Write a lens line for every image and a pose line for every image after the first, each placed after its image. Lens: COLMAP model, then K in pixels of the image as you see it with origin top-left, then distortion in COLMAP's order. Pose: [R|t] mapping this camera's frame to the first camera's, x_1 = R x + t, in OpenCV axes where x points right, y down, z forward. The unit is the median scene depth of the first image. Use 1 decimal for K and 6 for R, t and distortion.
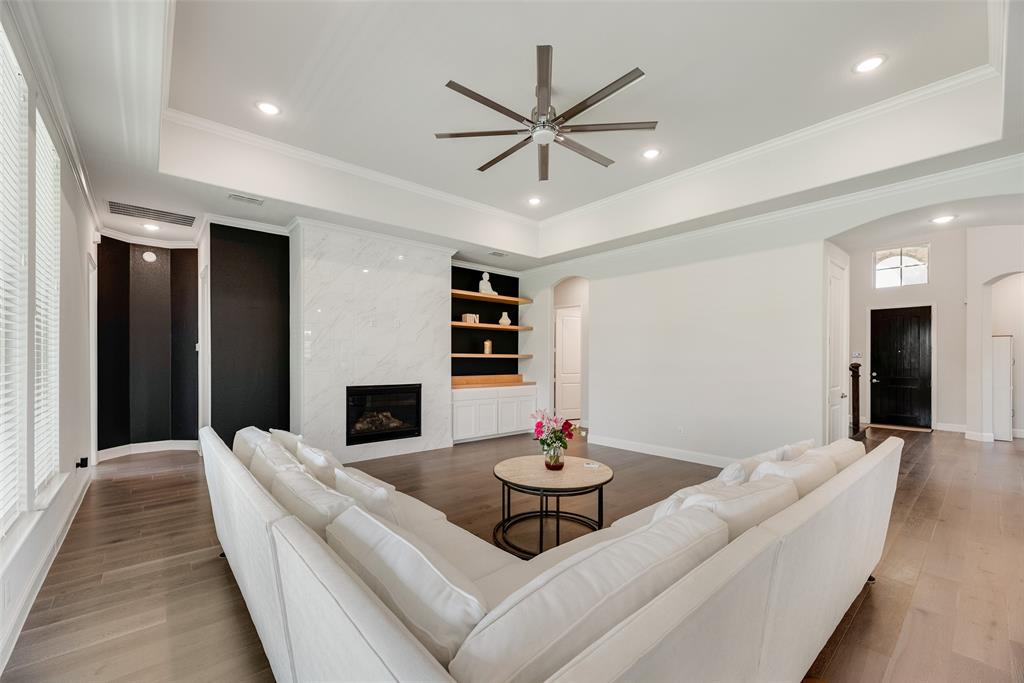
lens RADIAL K [[415.4, 0, 518.1], [0, 415.4, 361.5], [0, 0, 1]] dist [0.003465, 0.000338]
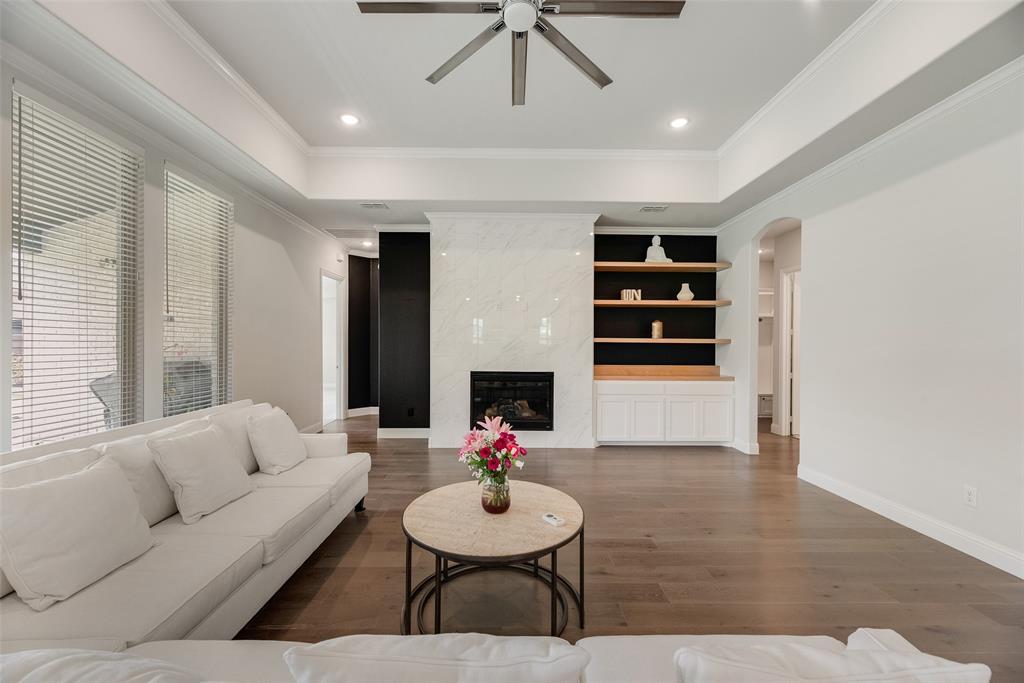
lens RADIAL K [[415.4, 0, 516.4], [0, 415.4, 344.5], [0, 0, 1]] dist [0.003465, 0.000338]
pose [[0.758403, 0.004455, -0.651771, 0.263301], [-0.007463, 0.999970, -0.001849, -0.002992], [0.651743, 0.006266, 0.758414, 0.248093]]
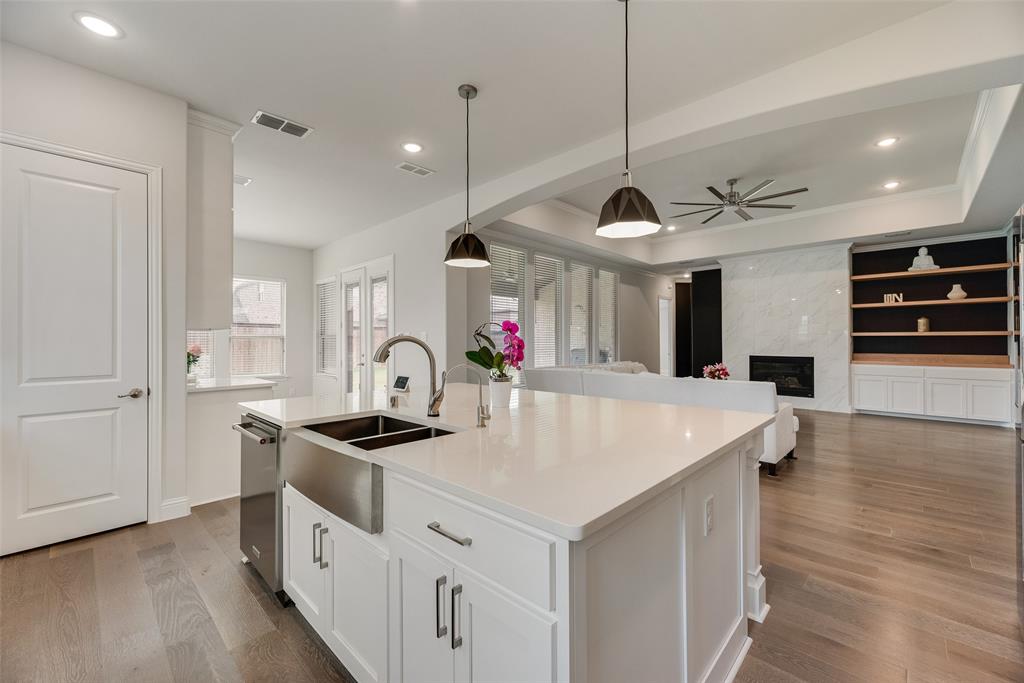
lens RADIAL K [[415.4, 0, 517.6], [0, 415.4, 338.6], [0, 0, 1]] dist [0.003465, 0.000338]
pose [[0.088401, -0.001792, -0.996083, 0.883941], [0.000692, 0.999998, -0.001738, -0.001493], [0.996085, -0.000536, 0.088402, -0.021557]]
